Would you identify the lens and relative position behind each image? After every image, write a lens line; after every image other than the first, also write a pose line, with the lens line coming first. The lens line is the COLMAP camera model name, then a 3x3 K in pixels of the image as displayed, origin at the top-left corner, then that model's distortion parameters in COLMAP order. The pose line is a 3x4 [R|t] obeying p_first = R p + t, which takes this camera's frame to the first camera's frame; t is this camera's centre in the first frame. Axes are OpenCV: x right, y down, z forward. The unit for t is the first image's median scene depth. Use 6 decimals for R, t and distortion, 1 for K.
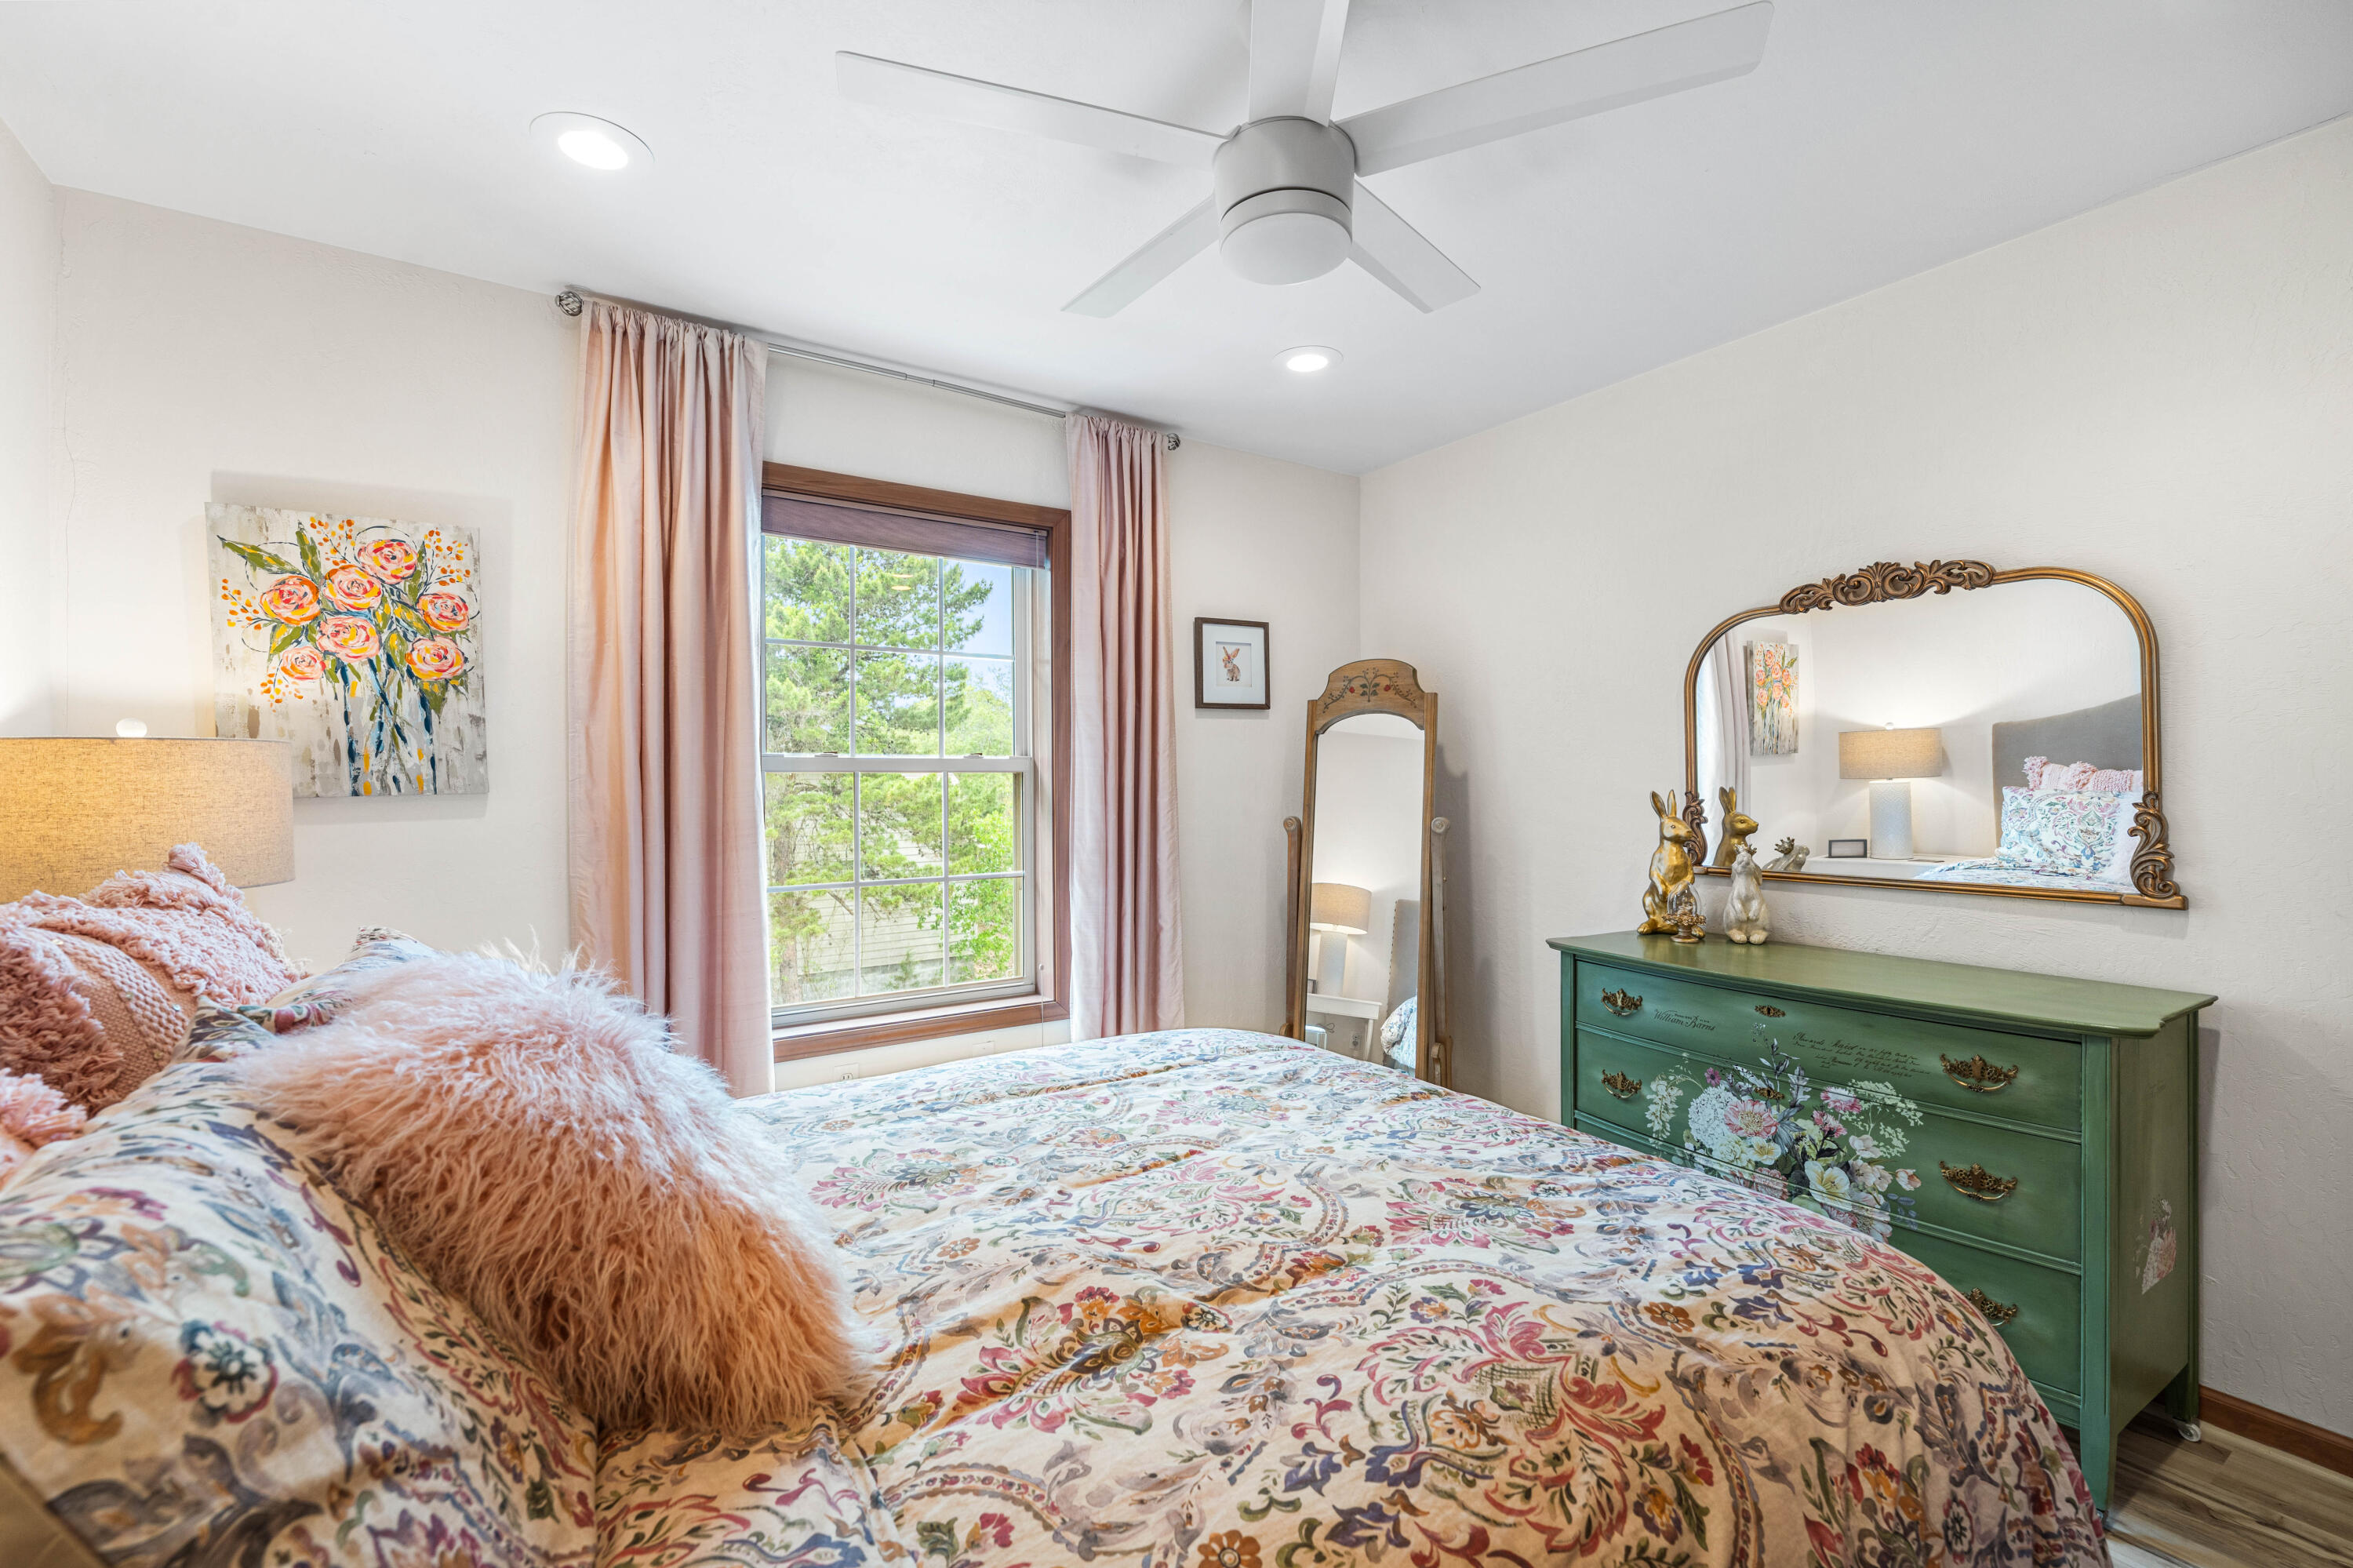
lens RADIAL K [[1017.9, 0, 1173.0], [0, 1017.9, 780.8], [0, 0, 1]] dist [0.000321, -0.000173]
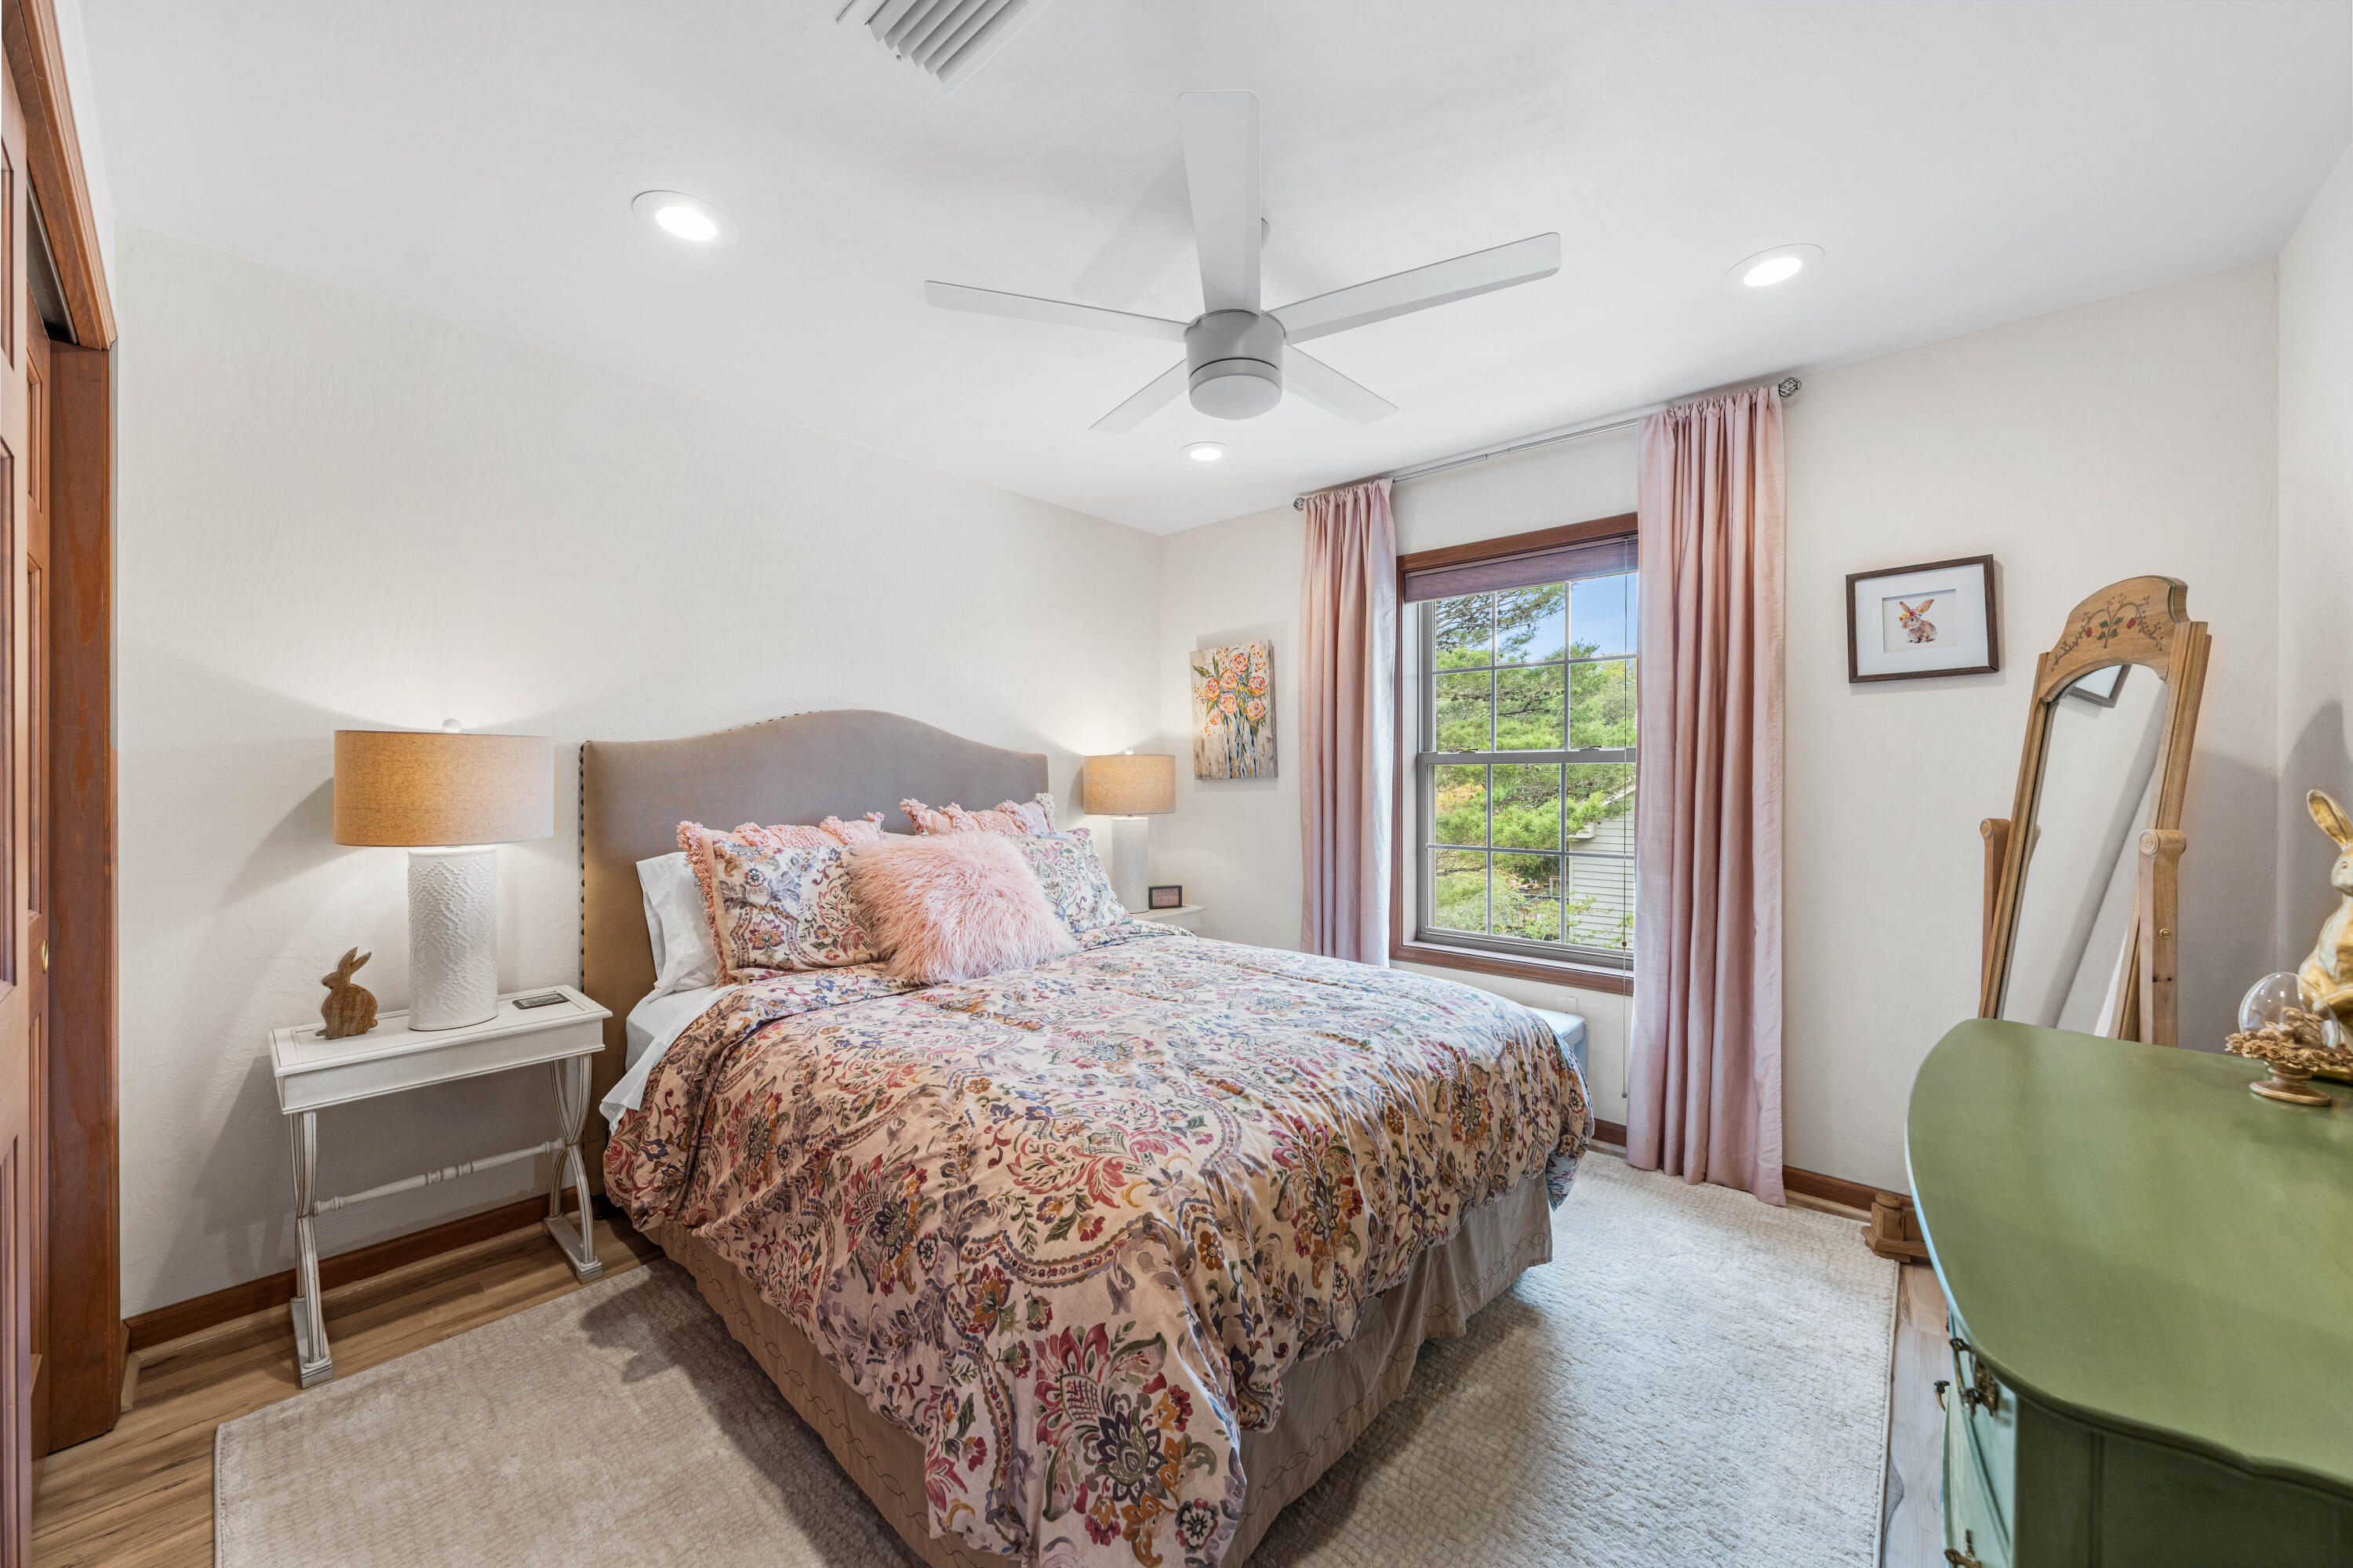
lens RADIAL K [[880.7, 0, 1180.9], [0, 880.7, 778.4], [0, 0, 1]] dist [0.001986, 0.000083]
pose [[0.243325, 0.007979, -0.969912, 1.438403], [0.002415, 0.999958, 0.008832, -0.001447], [0.969942, -0.004491, 0.243296, 0.697179]]
